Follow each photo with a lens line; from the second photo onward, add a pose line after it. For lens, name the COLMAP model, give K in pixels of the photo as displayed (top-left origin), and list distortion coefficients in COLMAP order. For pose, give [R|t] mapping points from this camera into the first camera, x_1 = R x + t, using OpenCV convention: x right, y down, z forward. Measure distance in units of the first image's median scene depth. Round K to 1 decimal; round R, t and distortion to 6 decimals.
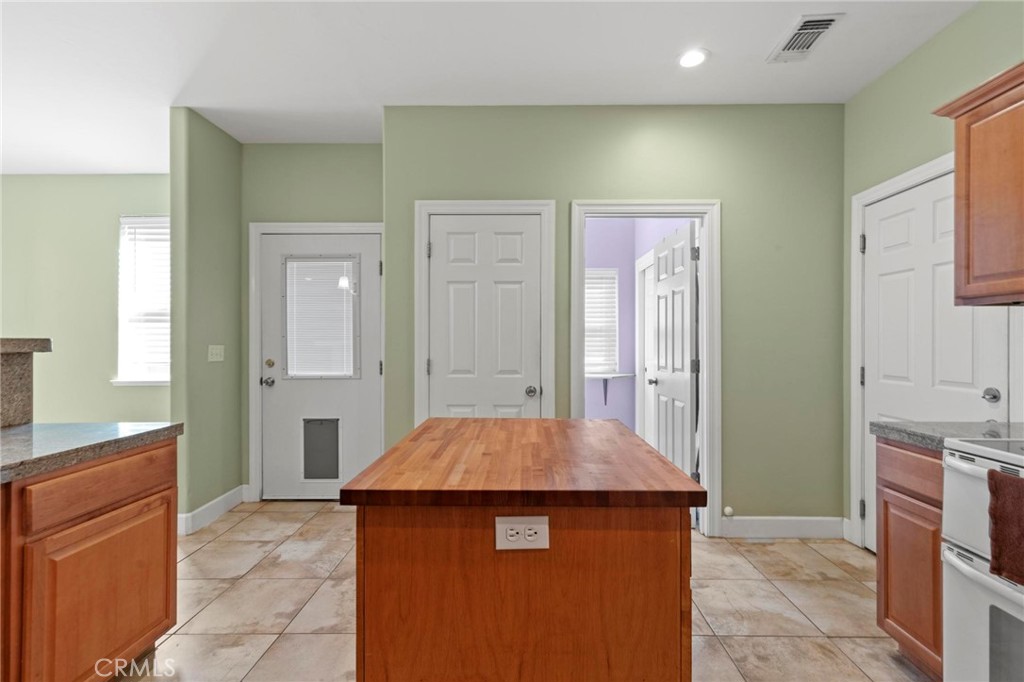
lens RADIAL K [[461.8, 0, 516.9], [0, 461.8, 342.5], [0, 0, 1]] dist [0.006929, -0.000073]
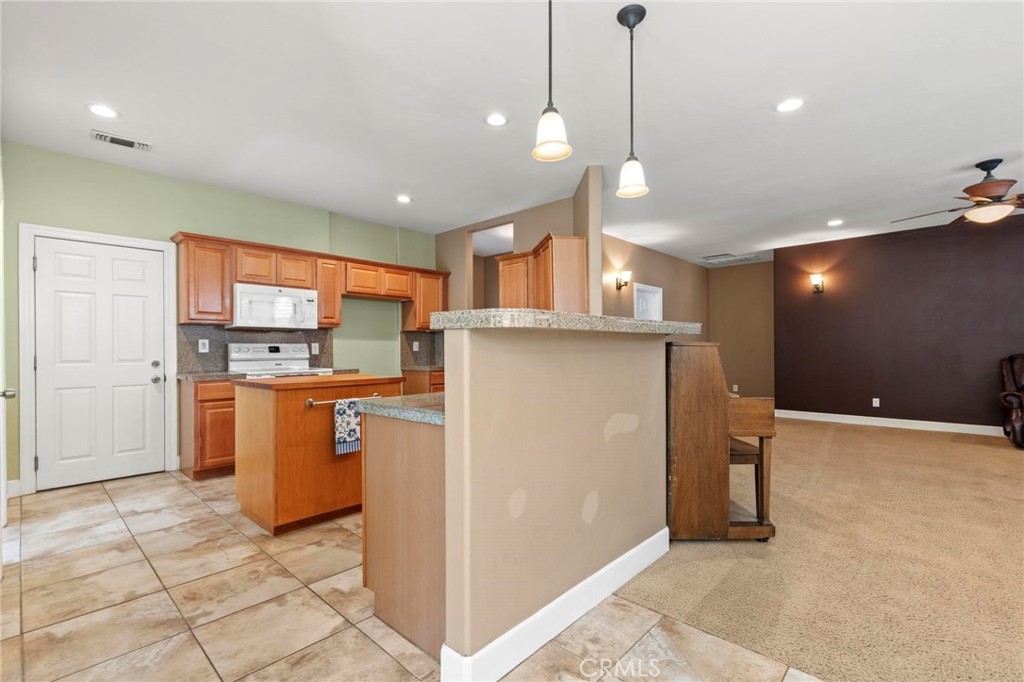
lens RADIAL K [[460.5, 0, 517.1], [0, 460.5, 346.6], [0, 0, 1]] dist [0.003768, 0.000737]
pose [[-0.742513, 0.008973, 0.669771, -1.114047], [0.005793, 0.999959, -0.006974, 0.039477], [-0.669806, -0.001298, -0.742535, 1.009427]]
